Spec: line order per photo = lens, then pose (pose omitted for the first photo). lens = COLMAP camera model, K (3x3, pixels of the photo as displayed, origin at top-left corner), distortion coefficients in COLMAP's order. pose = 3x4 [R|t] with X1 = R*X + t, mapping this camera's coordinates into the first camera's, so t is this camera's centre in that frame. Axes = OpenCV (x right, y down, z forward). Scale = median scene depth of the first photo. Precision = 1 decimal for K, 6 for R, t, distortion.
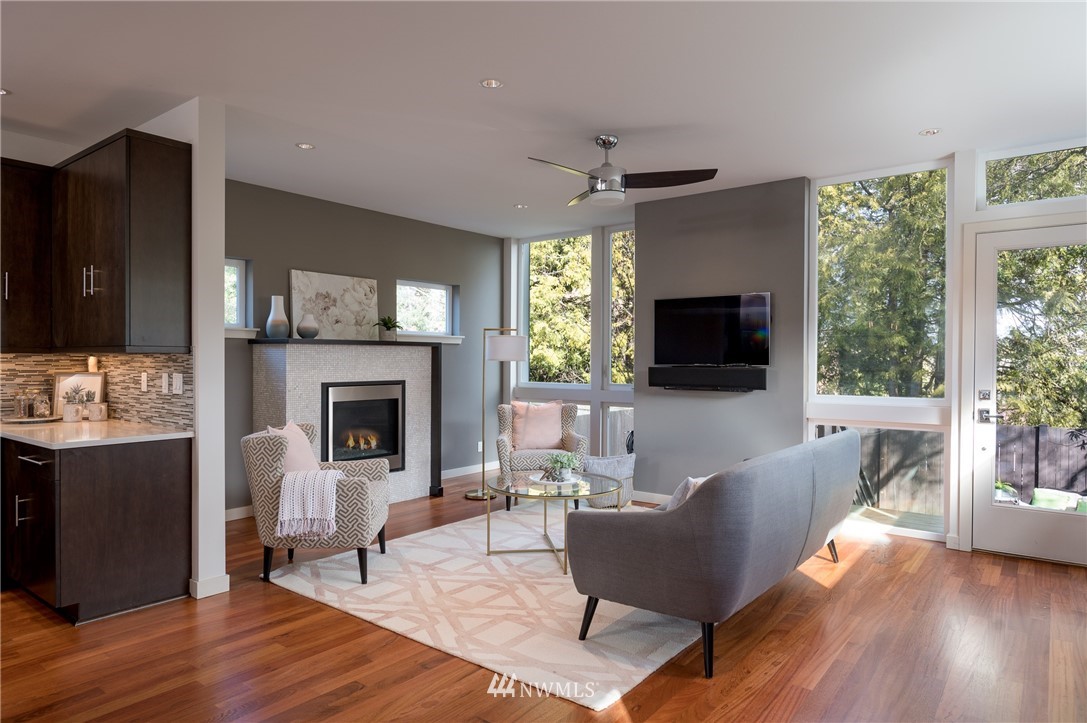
lens RADIAL K [[669.8, 0, 539.3], [0, 669.8, 359.4], [0, 0, 1]] dist [0.001842, -0.003568]
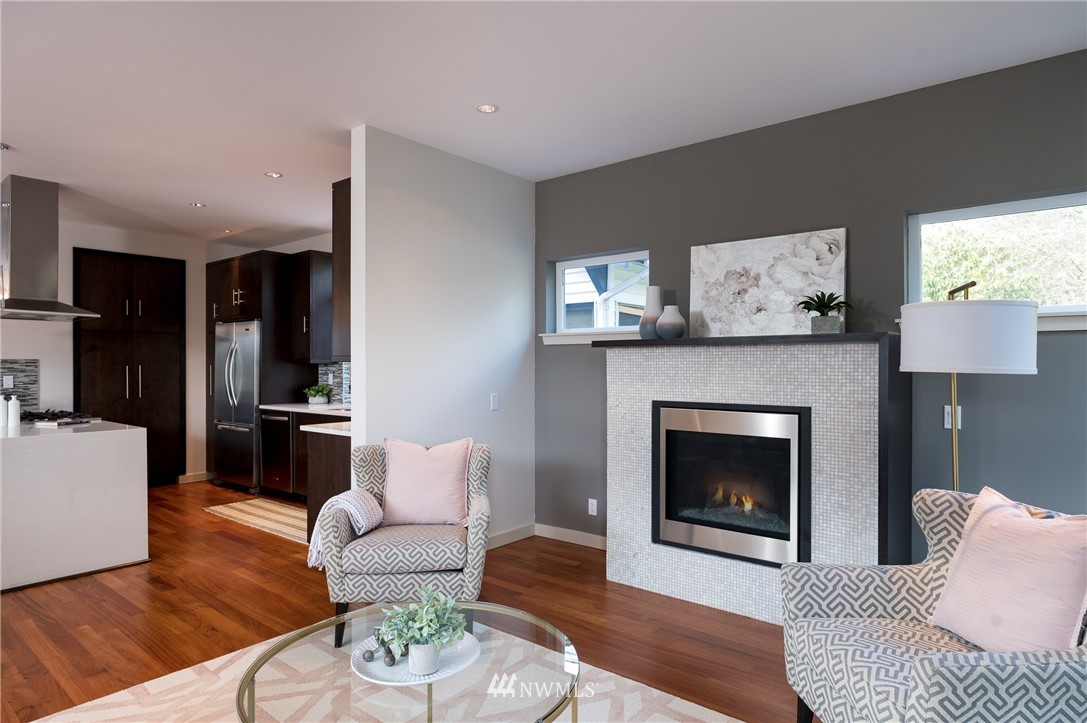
lens RADIAL K [[620.7, 0, 541.1], [0, 620.7, 364.8], [0, 0, 1]] dist [0.005321, -0.000409]
pose [[-0.025414, -0.004138, -0.999668, 0.302069], [-0.003778, 0.999985, -0.004043, -0.000016], [0.999670, 0.003674, -0.025429, 0.799495]]
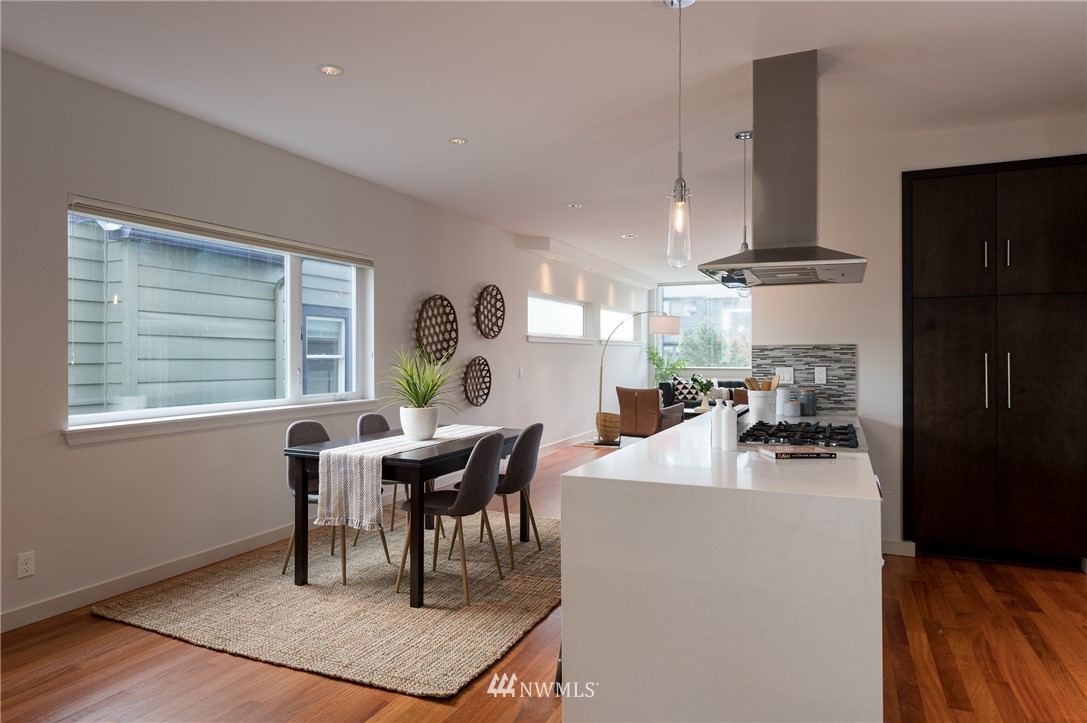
lens RADIAL K [[669.8, 0, 546.5], [0, 669.8, 351.0], [0, 0, 1]] dist [0.001842, -0.003568]
pose [[-0.971486, -0.005192, -0.237040, -0.136108], [-0.005078, 0.999987, -0.001094, 0.000472], [0.237042, 0.000141, -0.971499, 0.621893]]
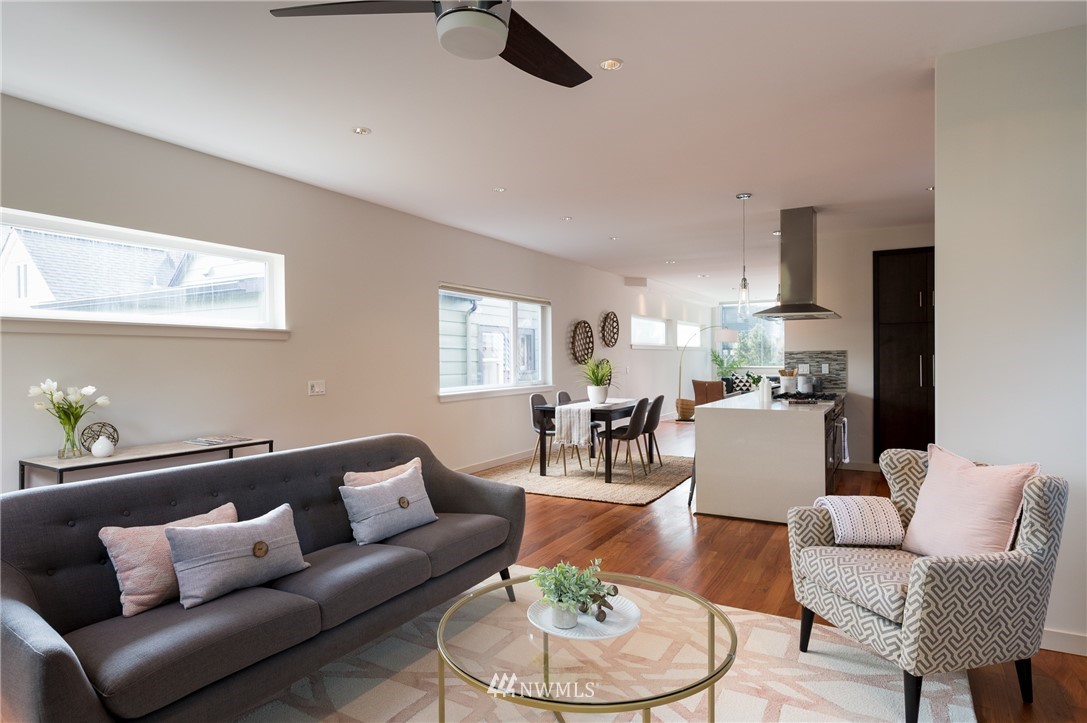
lens RADIAL K [[620.7, 0, 539.8], [0, 620.7, 359.9], [0, 0, 1]] dist [0.005321, -0.000409]
pose [[-0.990818, 0.002344, -0.135183, 0.083562], [0.001213, 0.999964, 0.008444, -0.002112], [0.135197, 0.008202, -0.990785, 1.055117]]
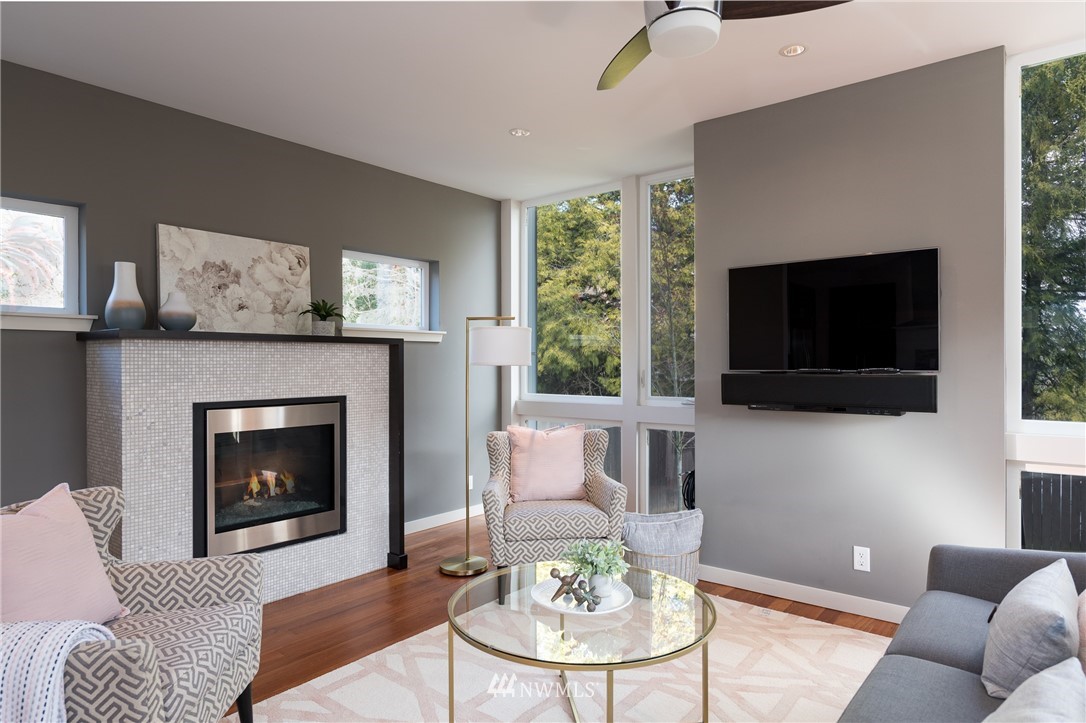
lens RADIAL K [[641.6, 0, 538.3], [0, 641.6, 363.7], [0, 0, 1]] dist [-0.002392, -0.000450]
pose [[0.999792, -0.006061, -0.019465, 0.000832], [0.006042, 0.999981, -0.001015, 0.001293], [0.019470, 0.000897, 0.999810, 0.375258]]
